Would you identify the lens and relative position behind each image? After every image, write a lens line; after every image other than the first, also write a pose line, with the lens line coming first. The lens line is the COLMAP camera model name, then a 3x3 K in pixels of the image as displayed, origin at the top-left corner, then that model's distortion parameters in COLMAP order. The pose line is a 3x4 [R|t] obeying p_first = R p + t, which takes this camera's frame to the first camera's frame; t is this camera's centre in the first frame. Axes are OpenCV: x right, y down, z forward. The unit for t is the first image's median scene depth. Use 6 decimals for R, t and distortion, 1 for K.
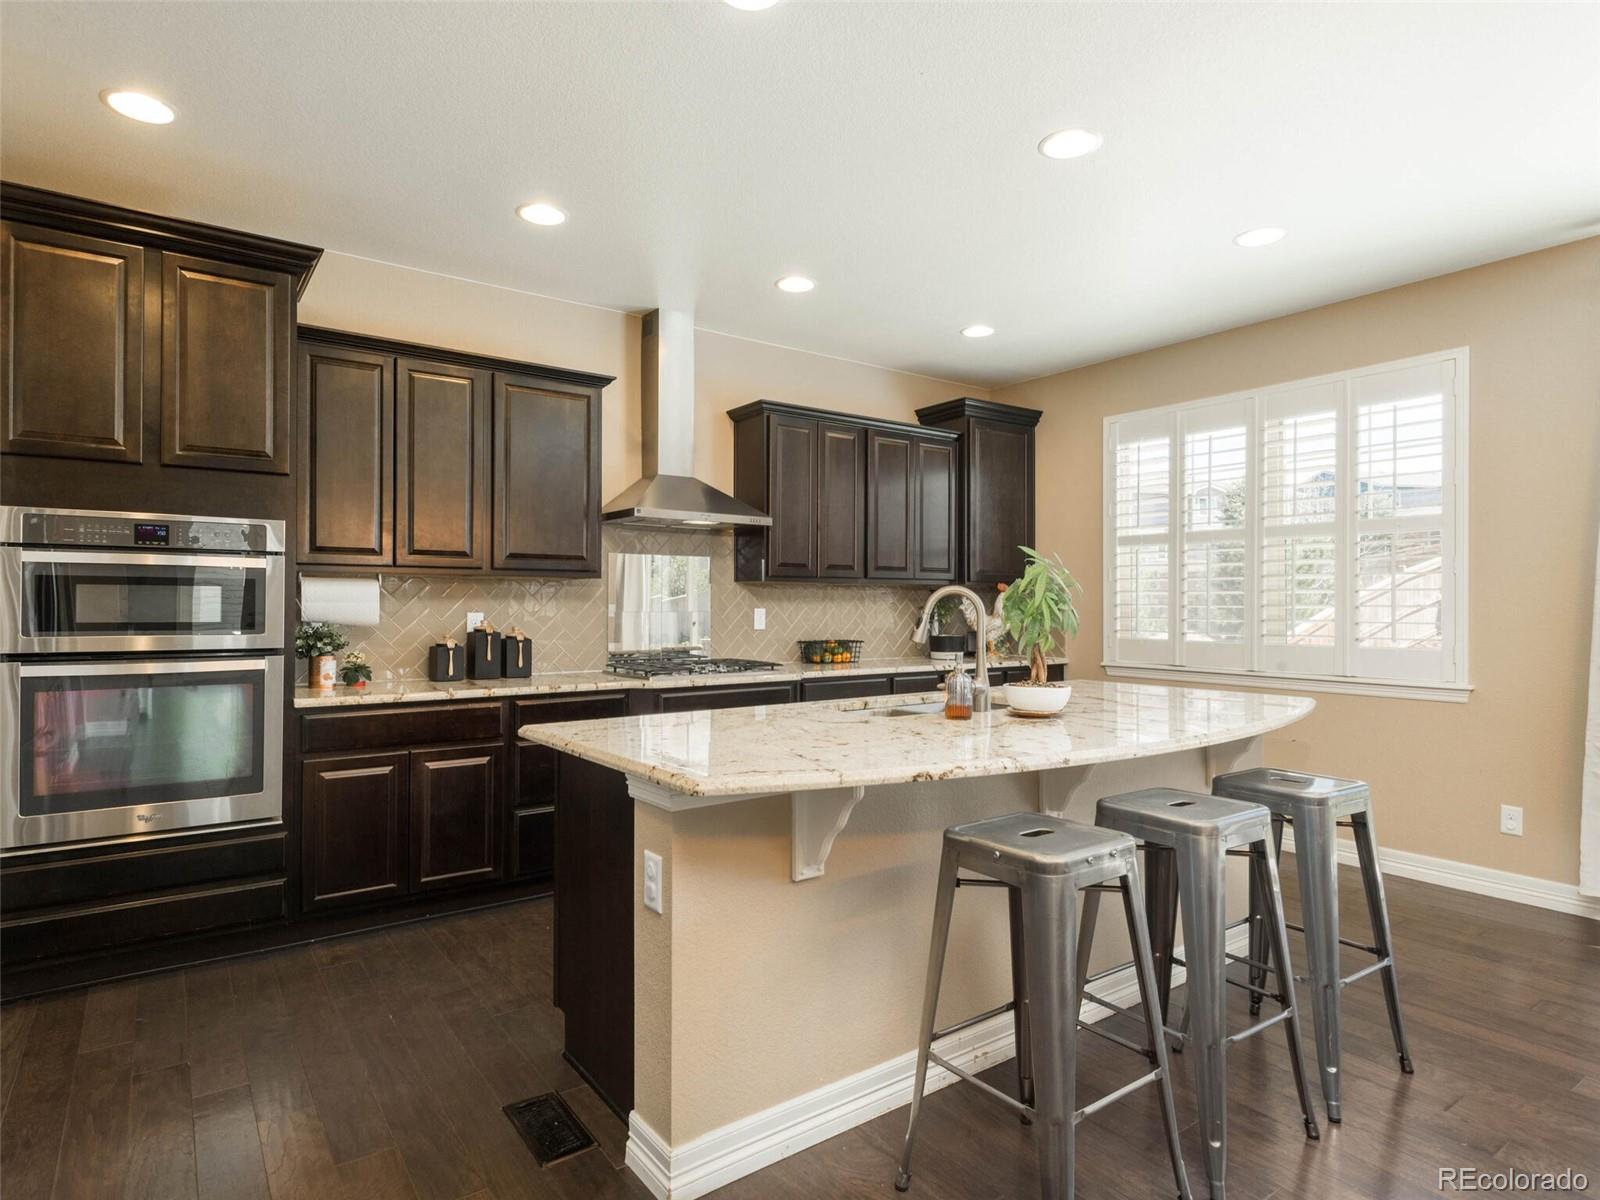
lens RADIAL K [[894.2, 0, 839.3], [0, 894.2, 598.5], [0, 0, 1]] dist [-0.002347, 0.001300]
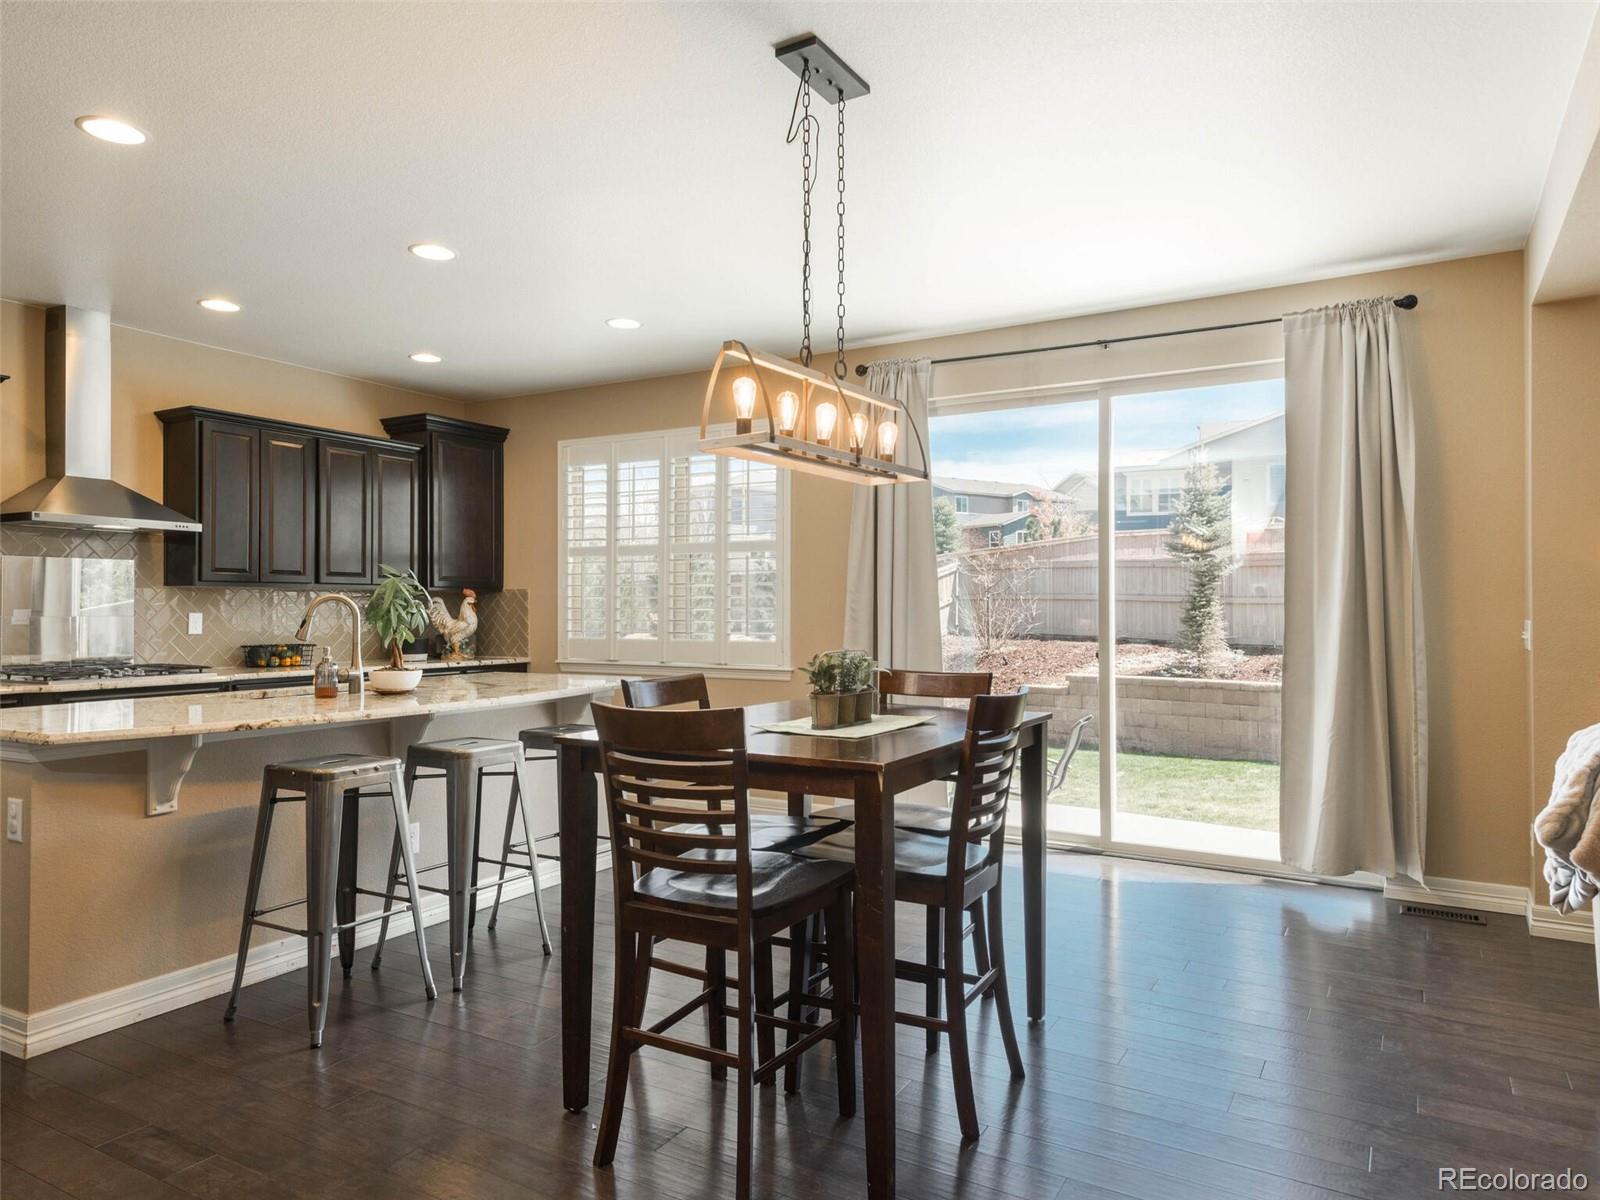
lens RADIAL K [[999.9, 0, 800.0], [0, 999.9, 600.0], [0, 0, 1]] dist [0.032389, -0.015475]
pose [[0.923790, 0.000356, 0.382900, 0.105415], [0.000387, 0.999998, -0.001862, -0.001333], [-0.382900, 0.001868, 0.923788, -0.301305]]
